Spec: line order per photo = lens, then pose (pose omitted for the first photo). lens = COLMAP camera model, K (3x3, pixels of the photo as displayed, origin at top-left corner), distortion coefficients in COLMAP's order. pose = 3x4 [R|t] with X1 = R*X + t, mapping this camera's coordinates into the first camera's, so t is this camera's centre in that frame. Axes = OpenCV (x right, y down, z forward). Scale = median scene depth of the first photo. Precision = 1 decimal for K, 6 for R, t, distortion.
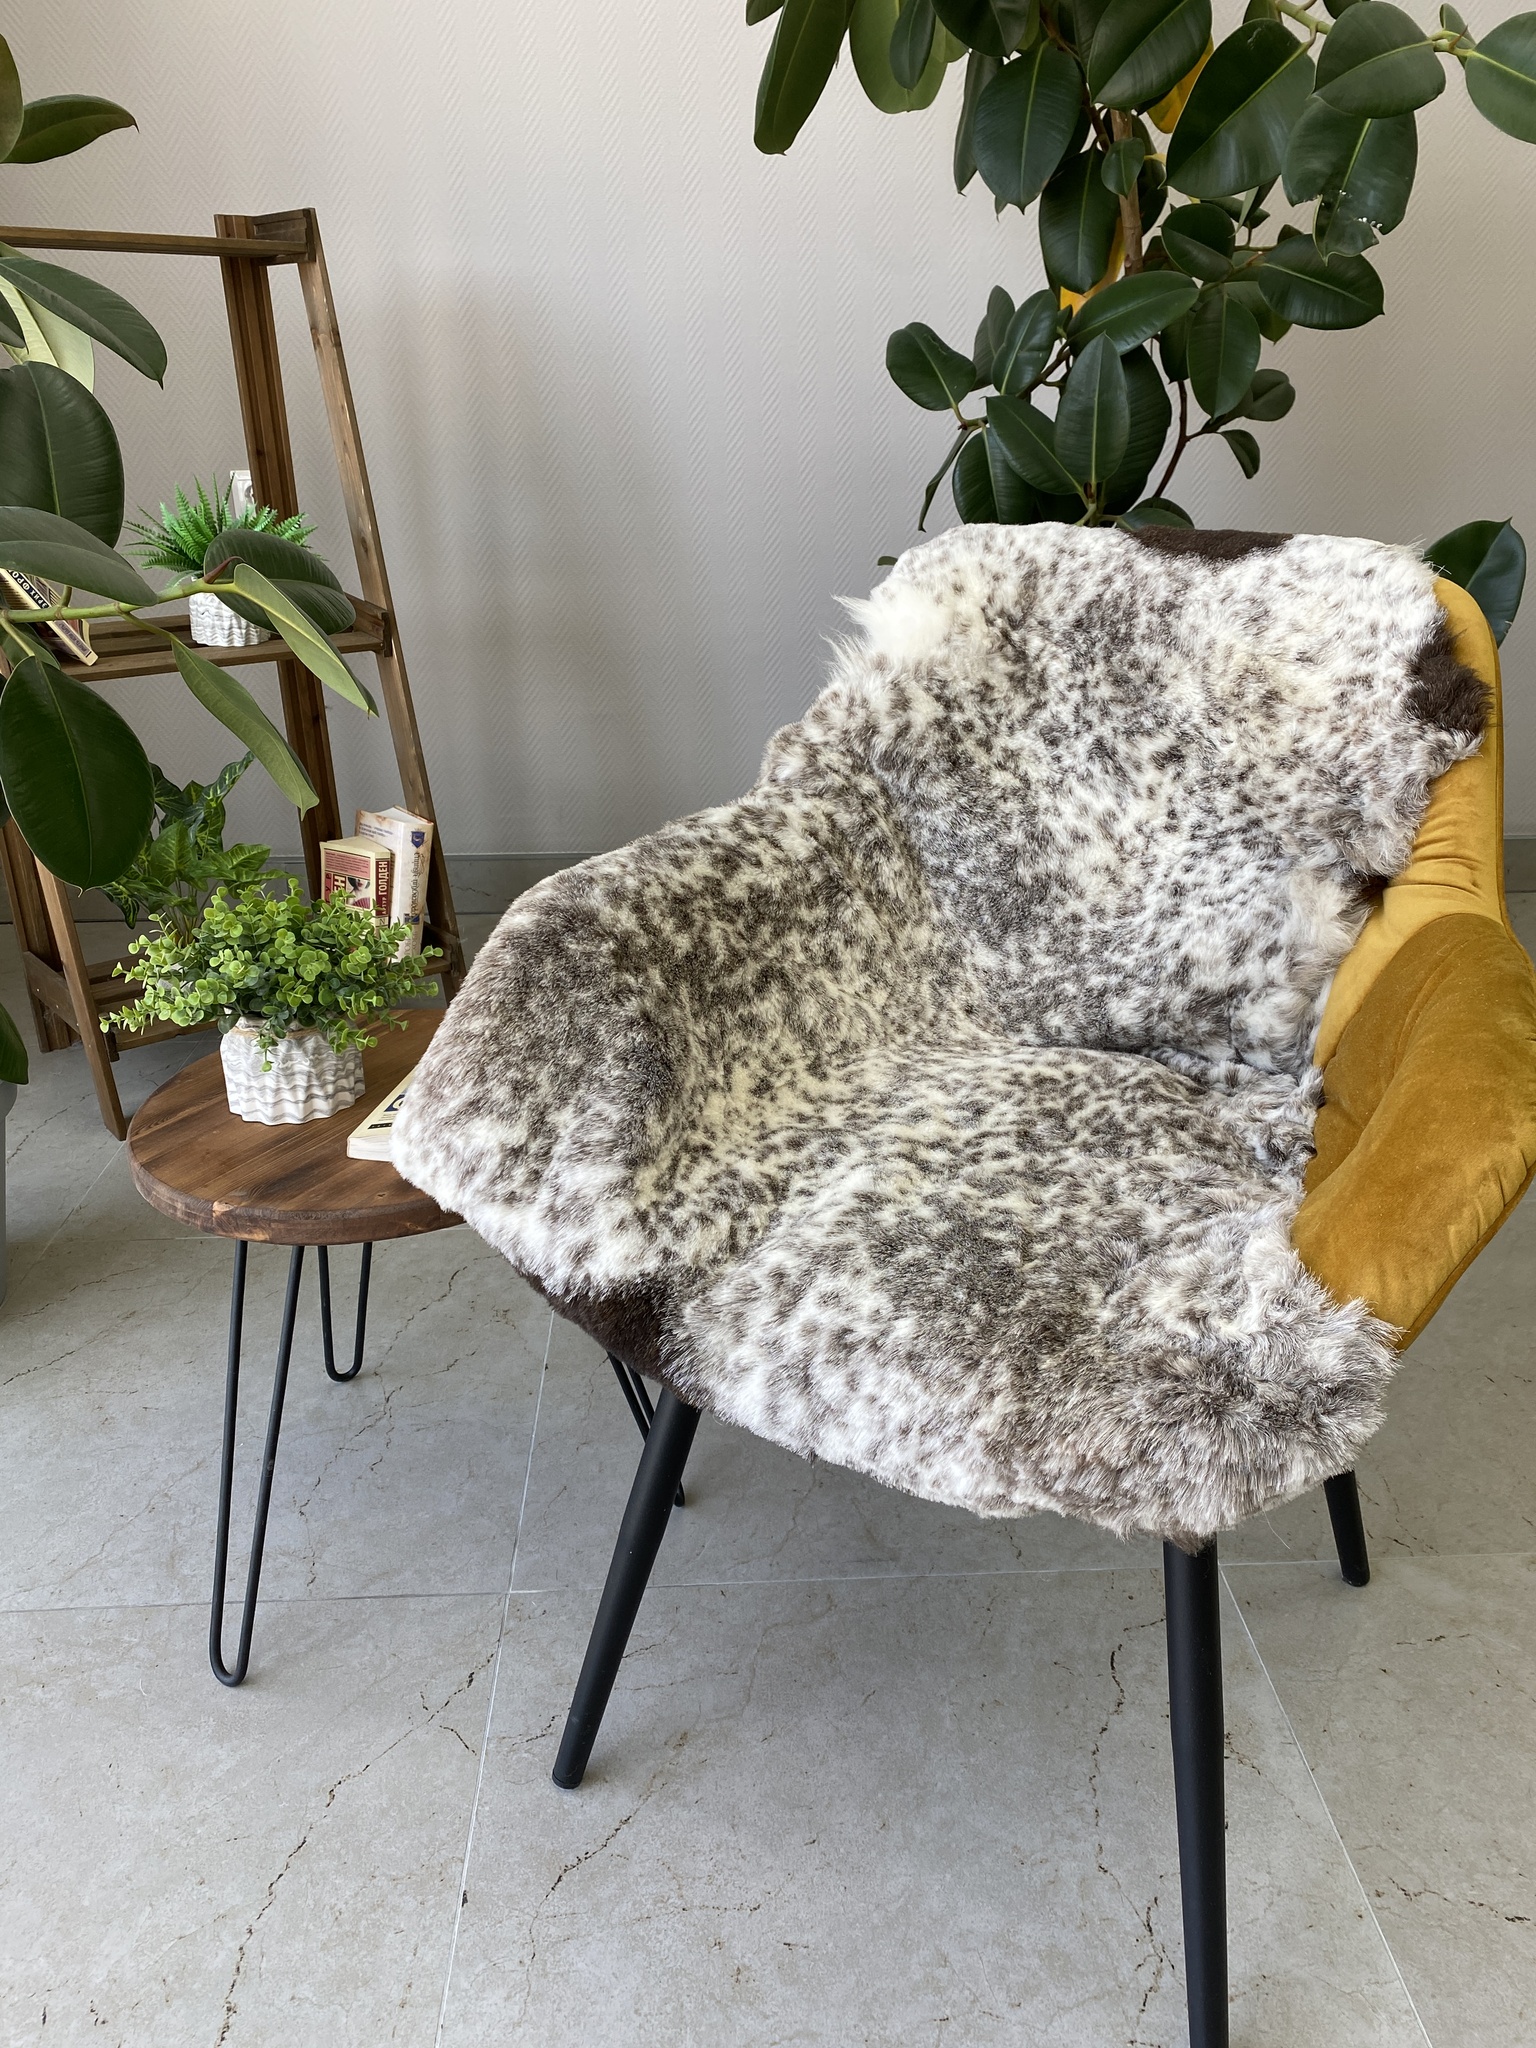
lens RADIAL K [[1564.3, 0, 788.9], [0, 1564.3, 1021.9], [0, 0, 1]] dist [0.021903, -0.018384]
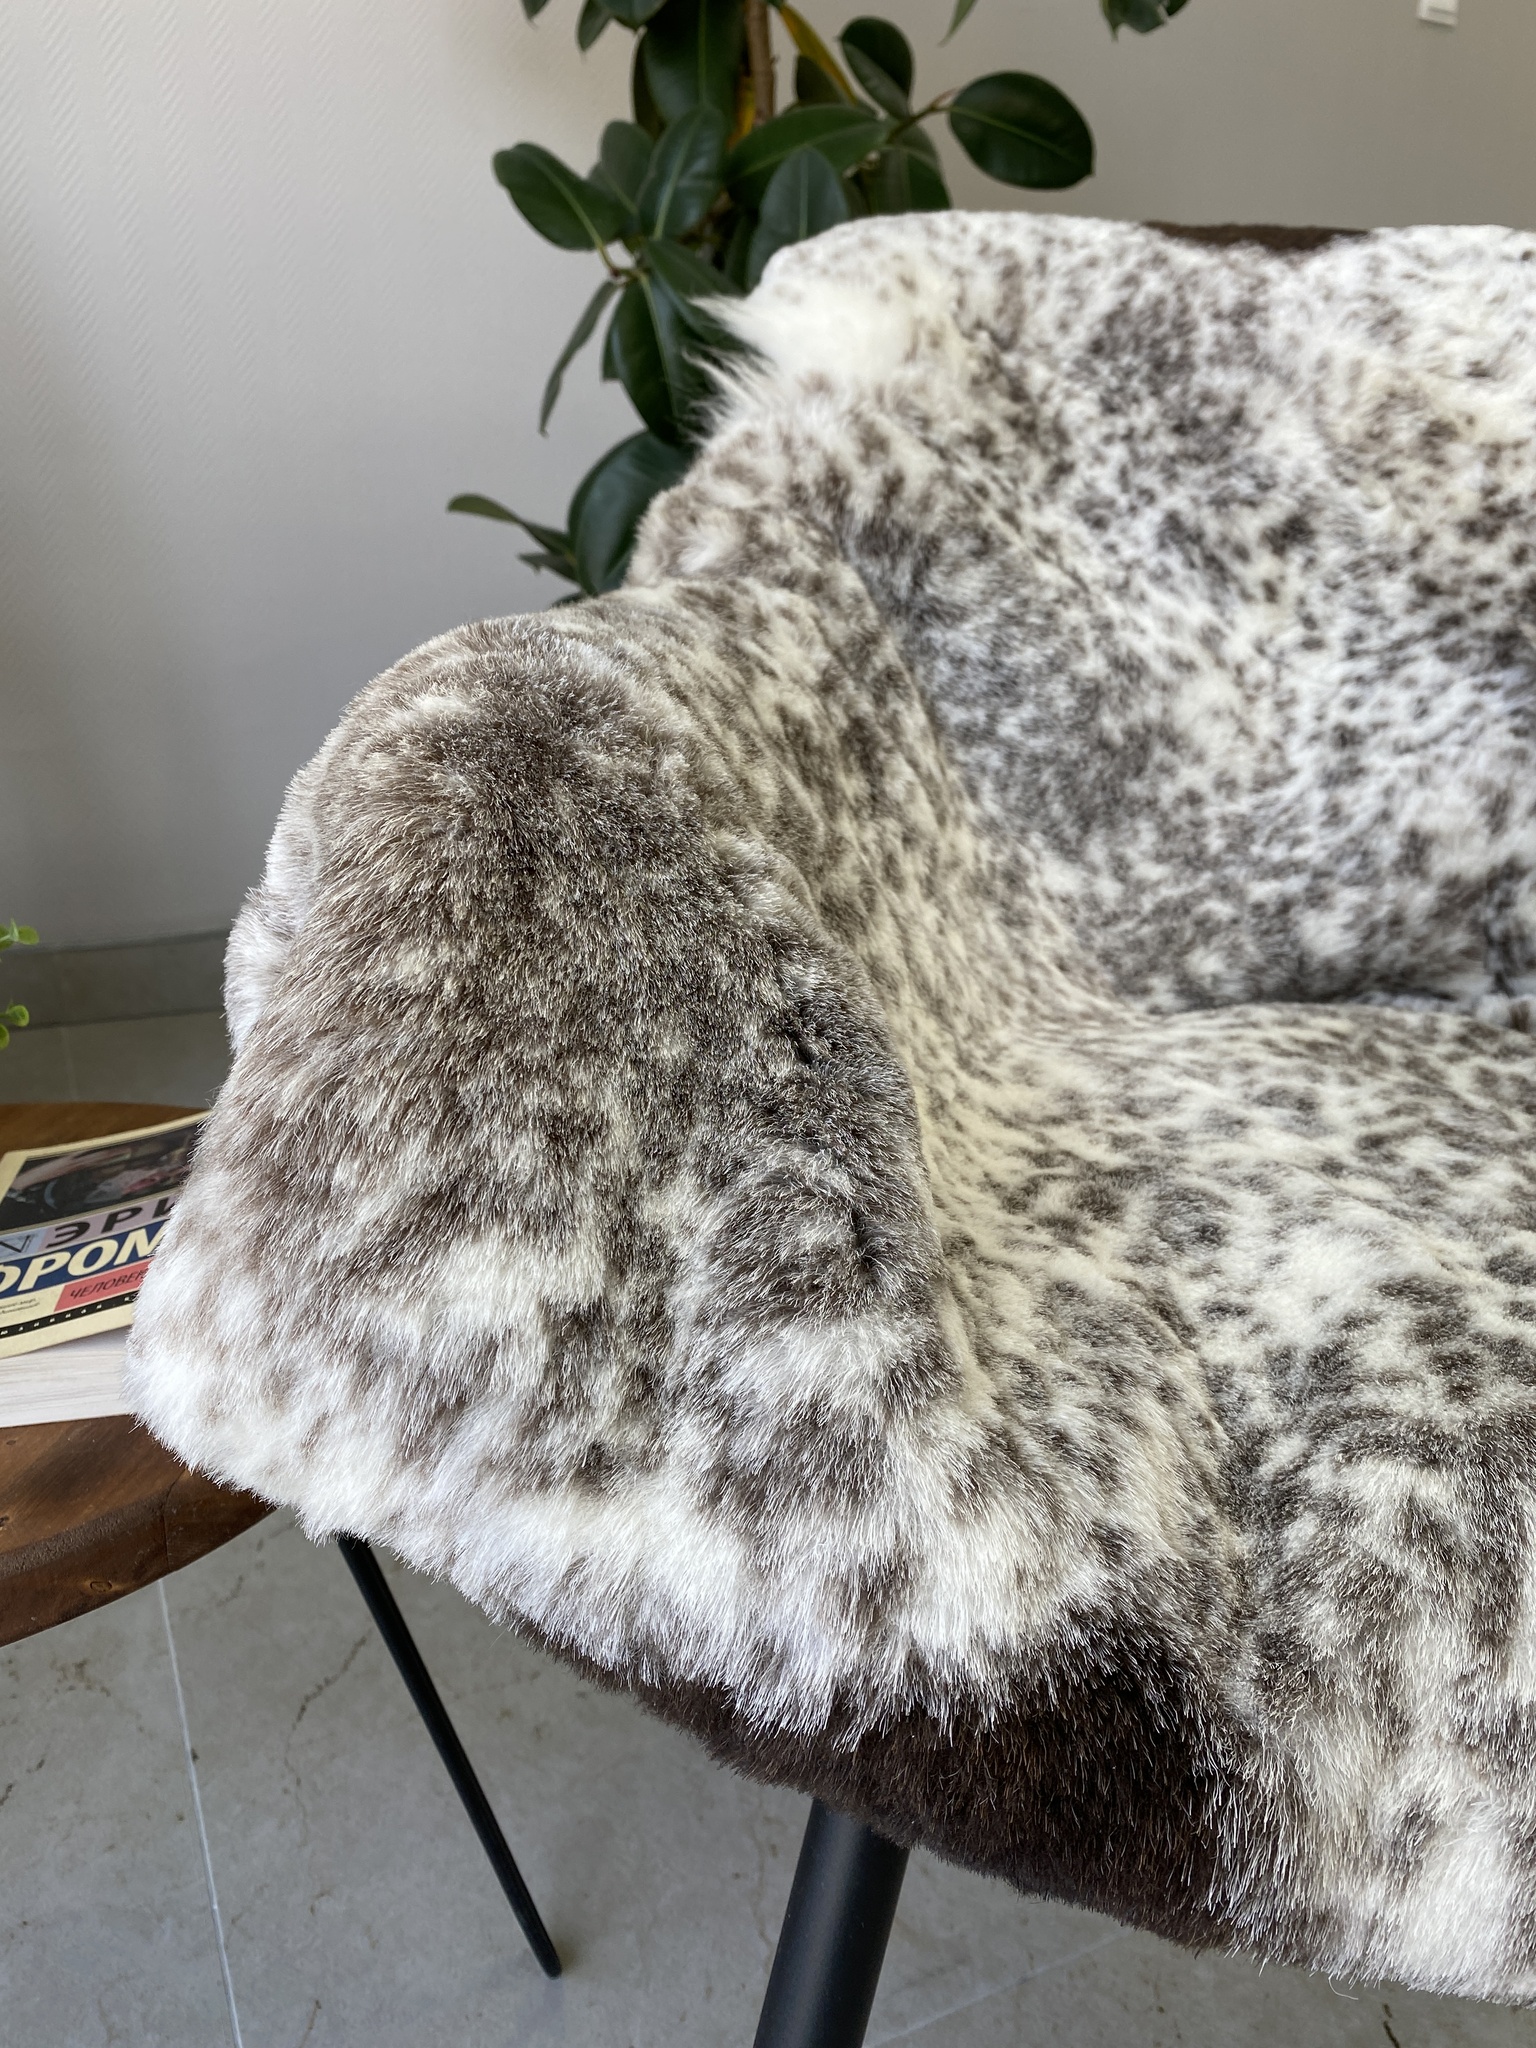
lens RADIAL K [[1564.3, 0, 793.7], [0, 1564.3, 1009.7], [0, 0, 1]] dist [0.021903, -0.018384]
pose [[0.918753, -0.094059, 0.383466, -0.199297], [0.128152, 0.989669, -0.064290, 0.034039], [-0.373457, 0.108208, 0.921315, 0.518142]]
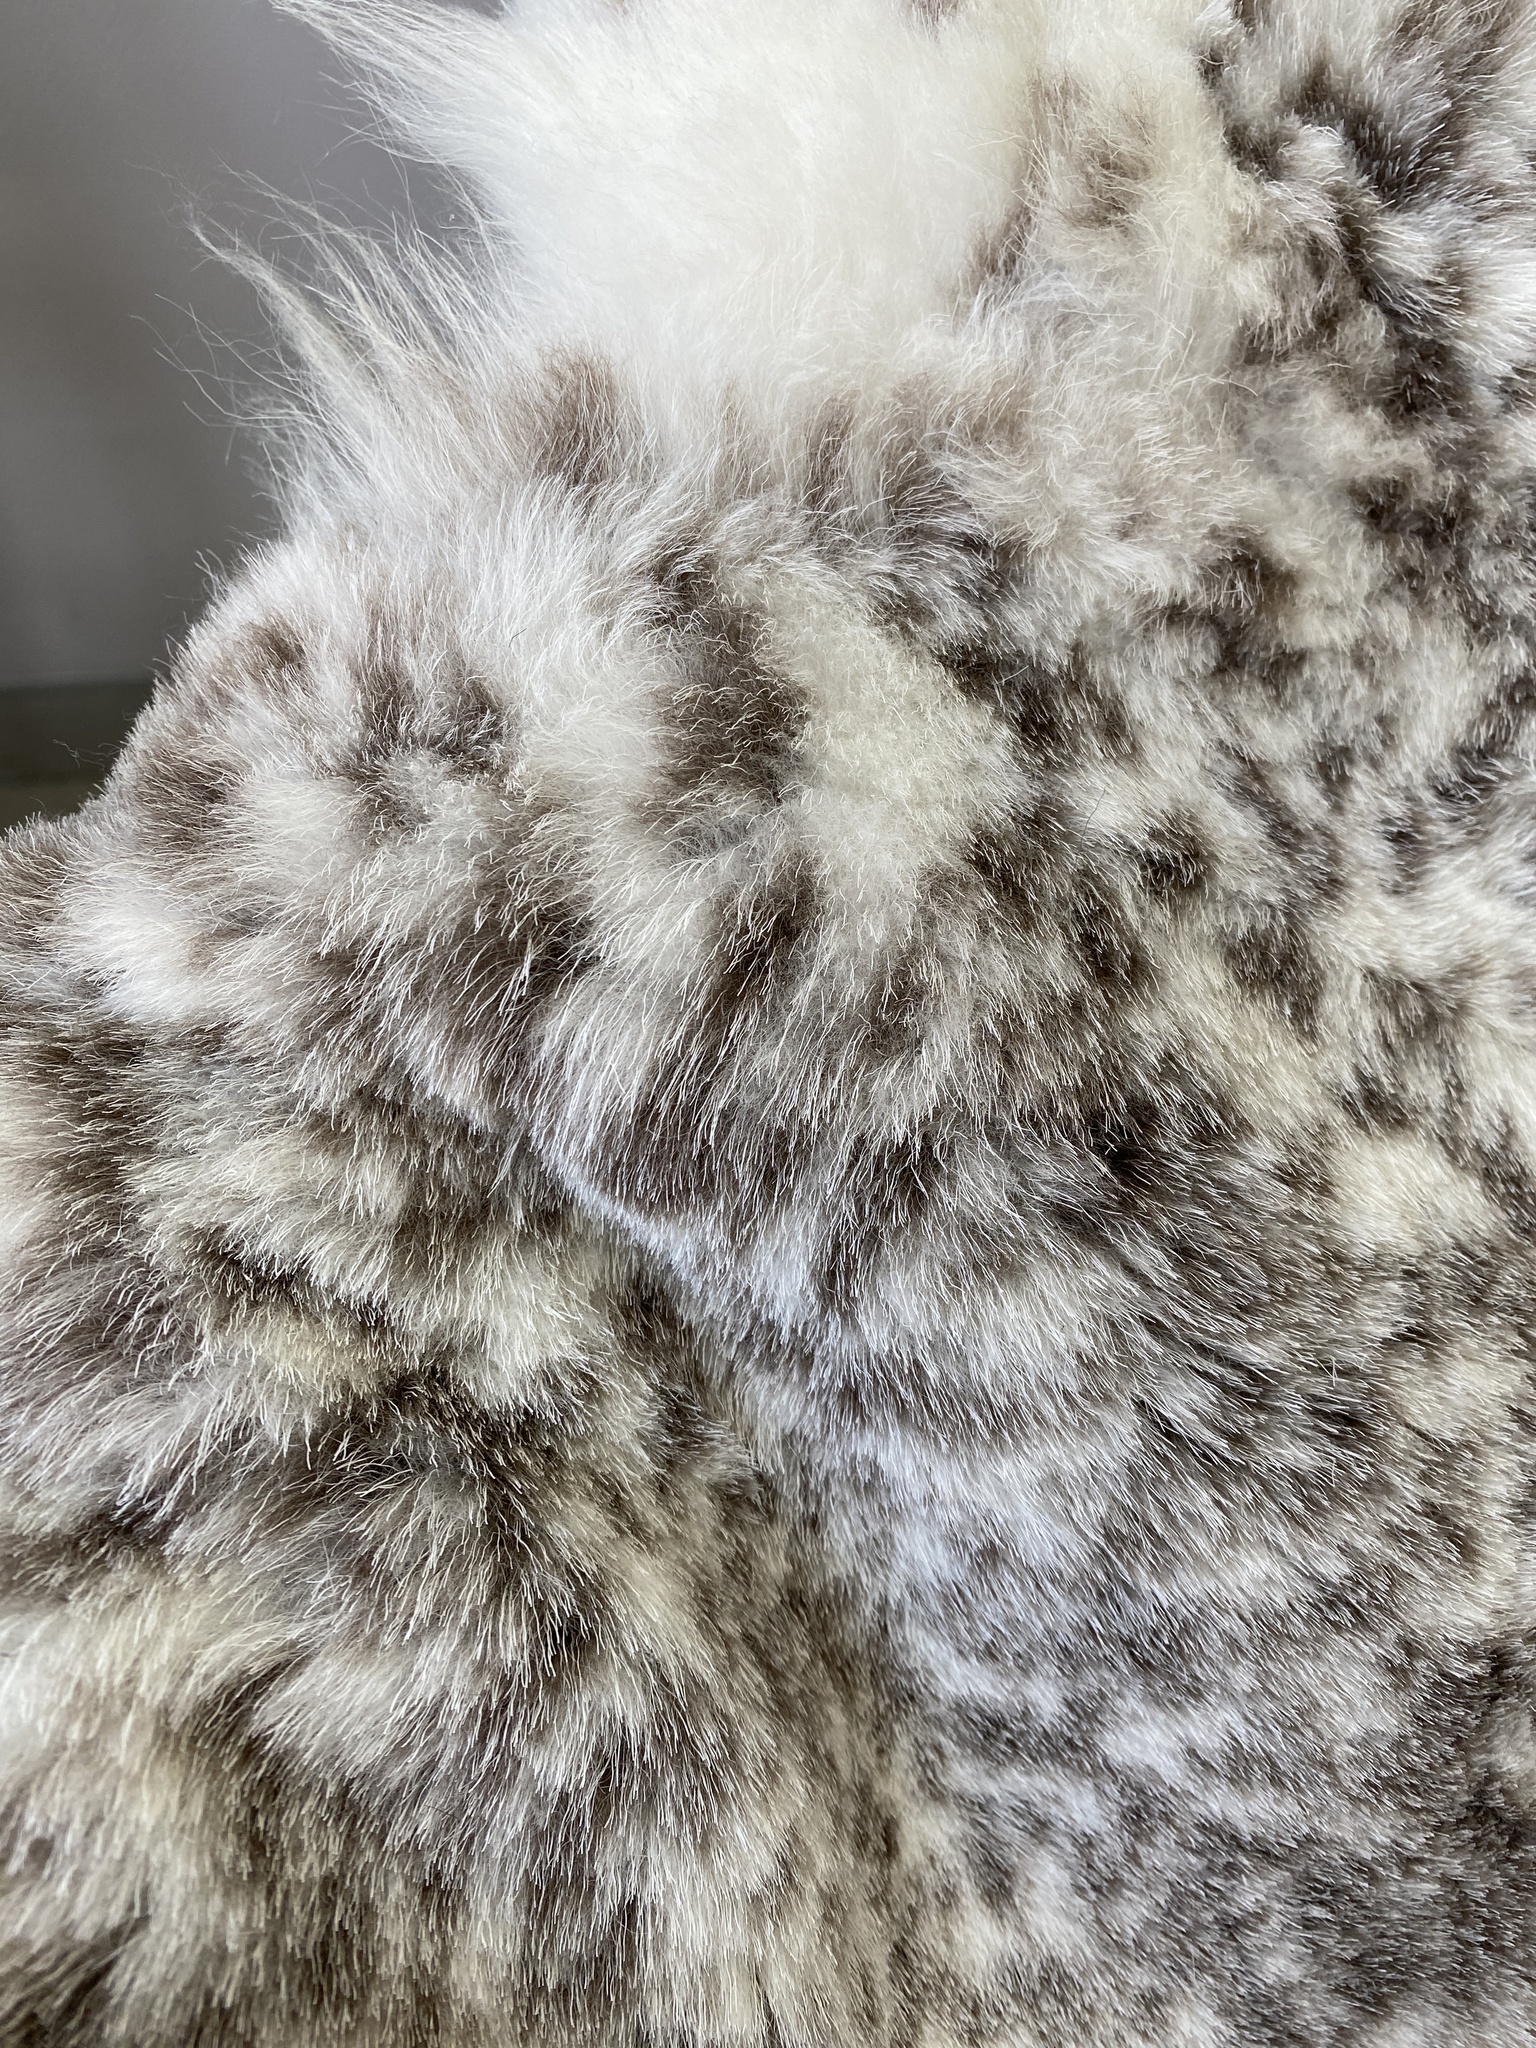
lens RADIAL K [[1564.3, 0, 833.9], [0, 1564.3, 1016.3], [0, 0, 1]] dist [0.021903, -0.018384]
pose [[0.985887, -0.060891, 0.155947, 0.058148], [0.032512, 0.983413, 0.178442, -0.207828], [-0.164226, -0.170854, 0.971514, 0.876016]]
